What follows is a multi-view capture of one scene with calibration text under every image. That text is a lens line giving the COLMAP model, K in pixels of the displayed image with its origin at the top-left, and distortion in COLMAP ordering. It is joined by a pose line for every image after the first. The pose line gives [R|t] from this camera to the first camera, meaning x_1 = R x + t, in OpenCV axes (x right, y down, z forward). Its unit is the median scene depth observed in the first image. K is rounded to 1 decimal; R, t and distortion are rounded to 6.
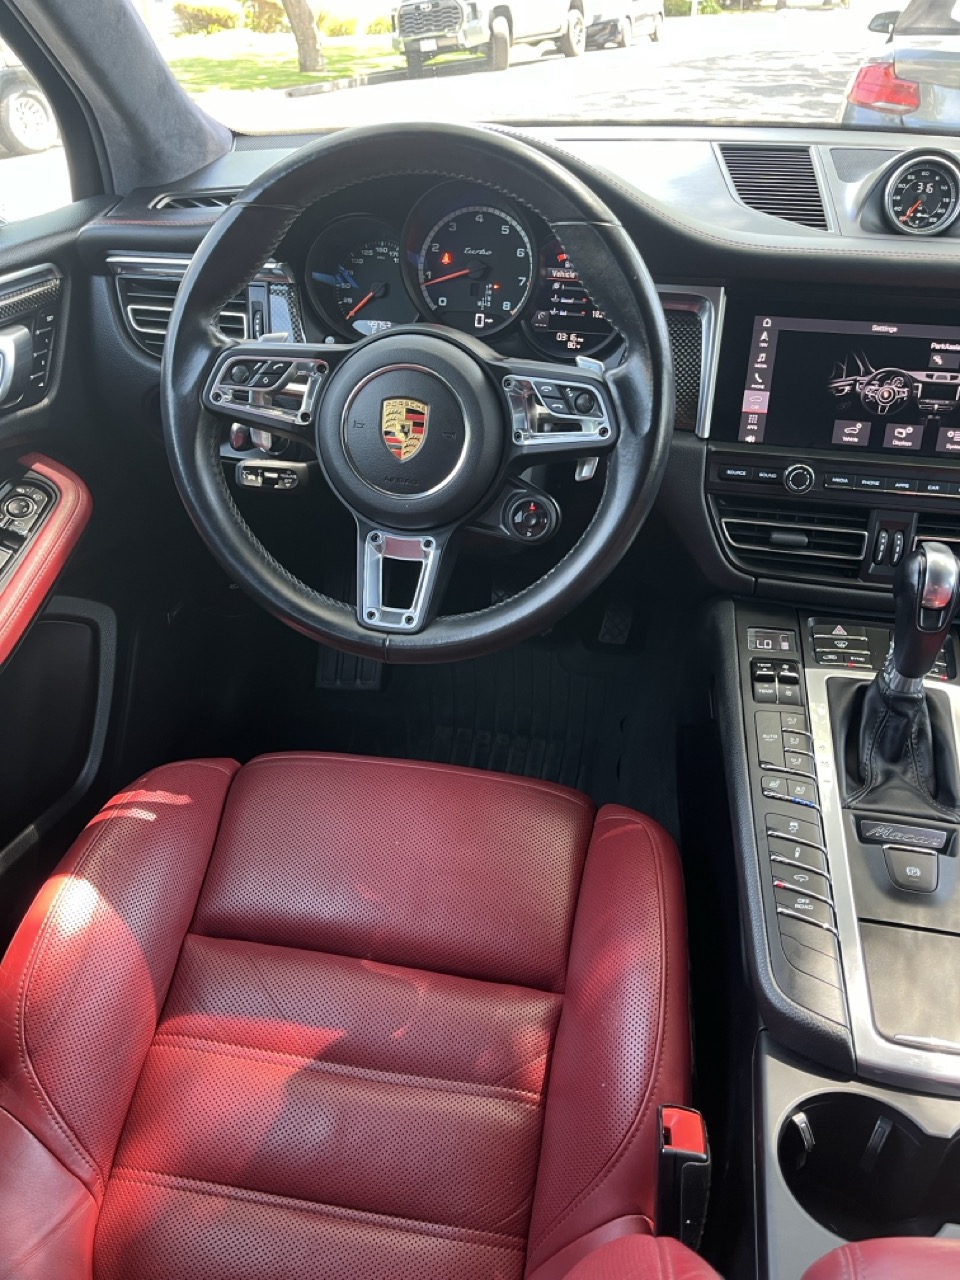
lens RADIAL K [[956.5, 0, 480.0], [0, 956.5, 640.0], [0, 0, 1]] dist [0.042069, -0.050565]
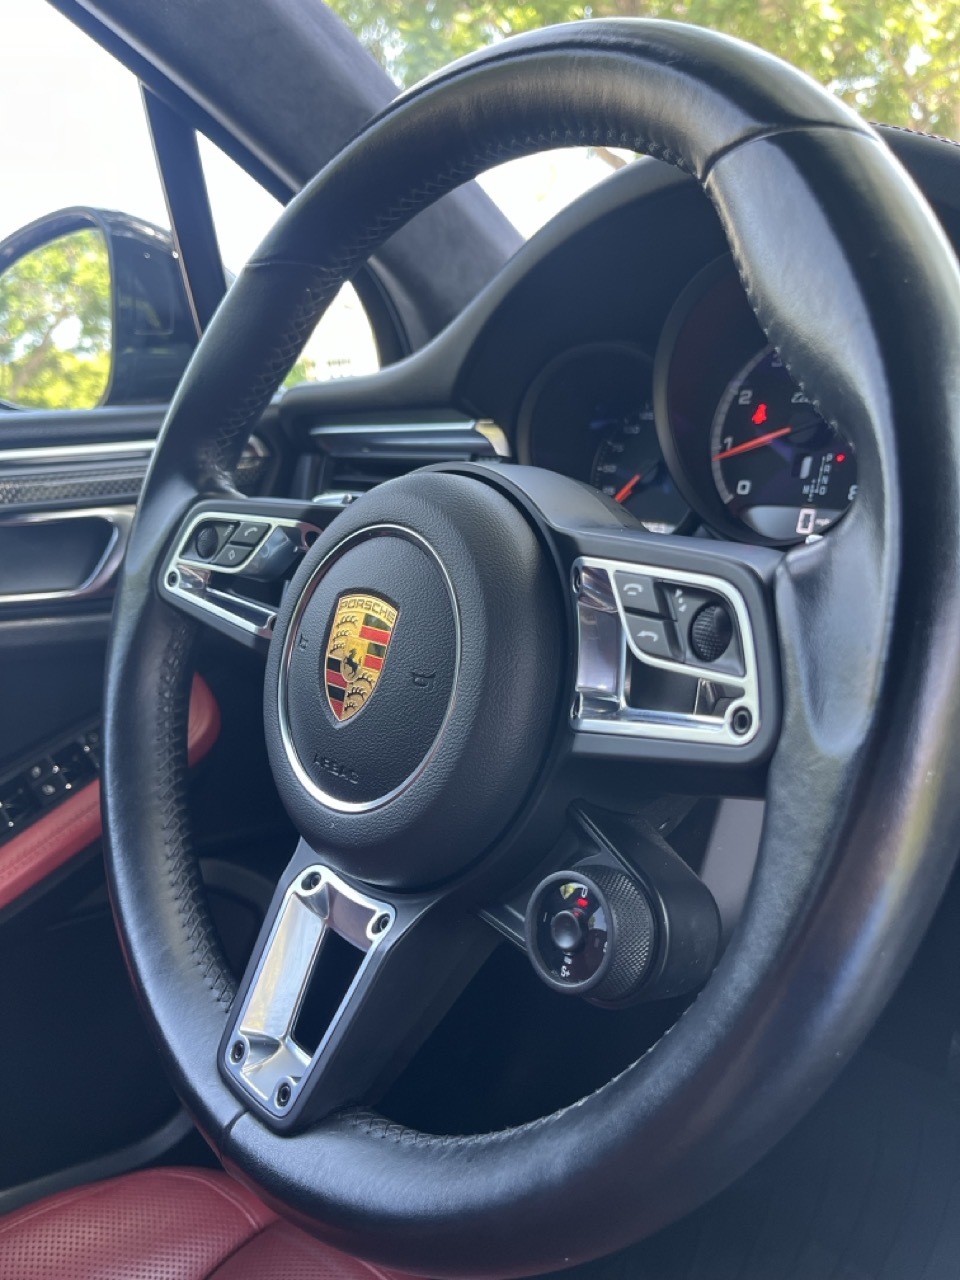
lens RADIAL K [[987.8, 0, 480.0], [0, 987.8, 640.0], [0, 0, 1]] dist [0.018999, -0.002474]
pose [[0.786360, 0.095273, -0.610378, 0.197020], [-0.277558, 0.937184, -0.211298, -0.113976], [0.551906, 0.335572, 0.763408, 0.529048]]
